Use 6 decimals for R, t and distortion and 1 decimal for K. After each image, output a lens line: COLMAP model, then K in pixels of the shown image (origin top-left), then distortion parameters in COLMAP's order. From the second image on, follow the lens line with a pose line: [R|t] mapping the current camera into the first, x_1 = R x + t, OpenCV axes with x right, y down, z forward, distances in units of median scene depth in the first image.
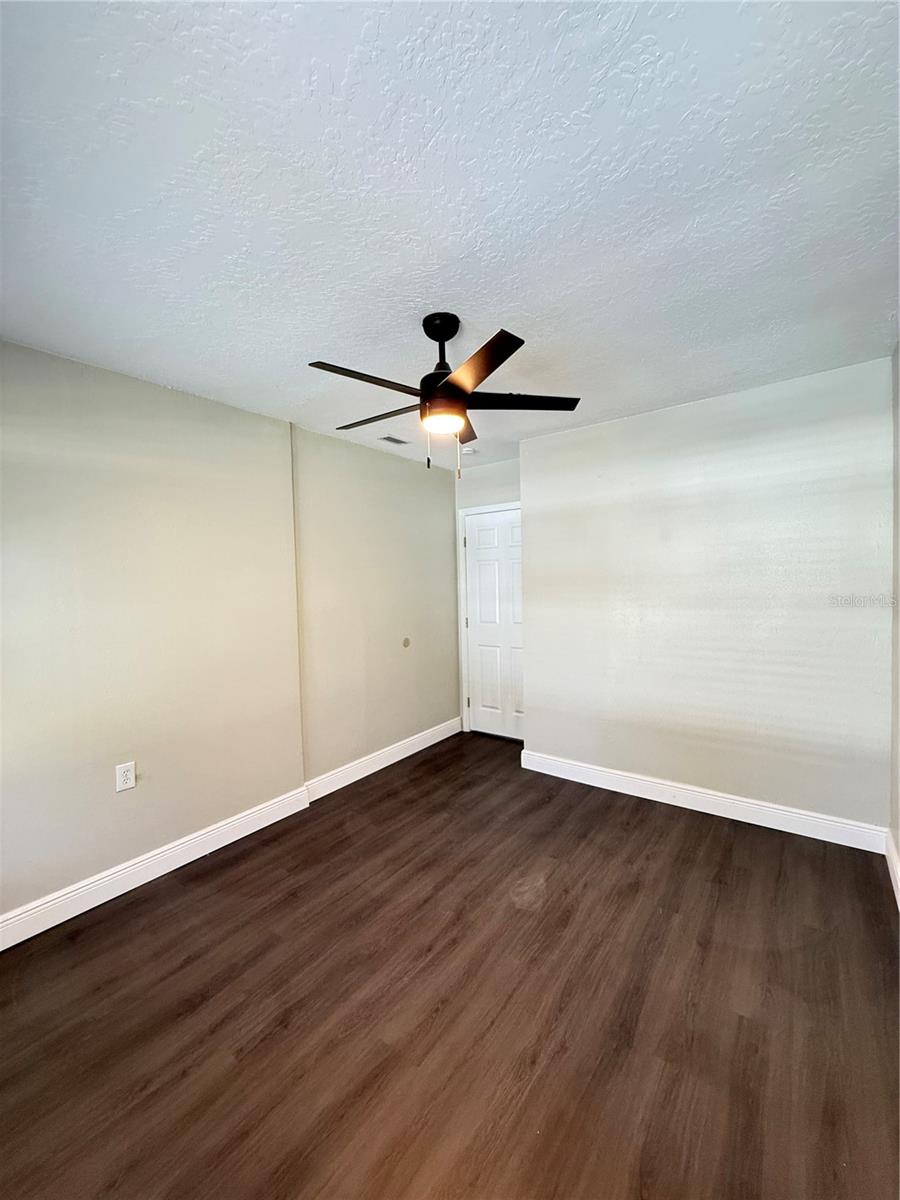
lens RADIAL K [[477.9, 0, 451.5], [0, 477.9, 600.6], [0, 0, 1]] dist [-0.002607, -0.000517]
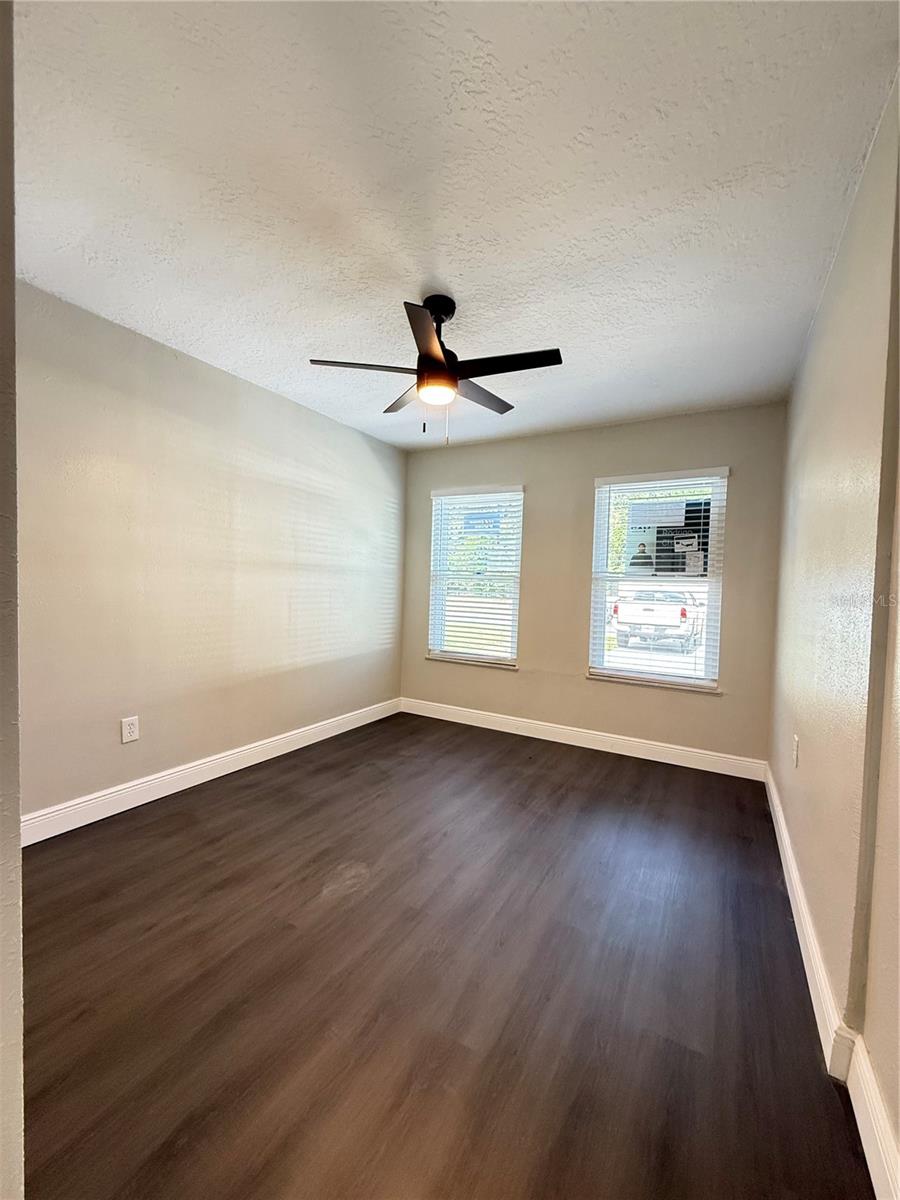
lens RADIAL K [[477.9, 0, 449.4], [0, 477.9, 601.0], [0, 0, 1]] dist [-0.002607, -0.000517]
pose [[-0.992318, -0.002425, -0.123688, 0.083888], [-0.010982, 0.997588, 0.068545, 0.030265], [0.123223, 0.069377, -0.989951, 1.886094]]
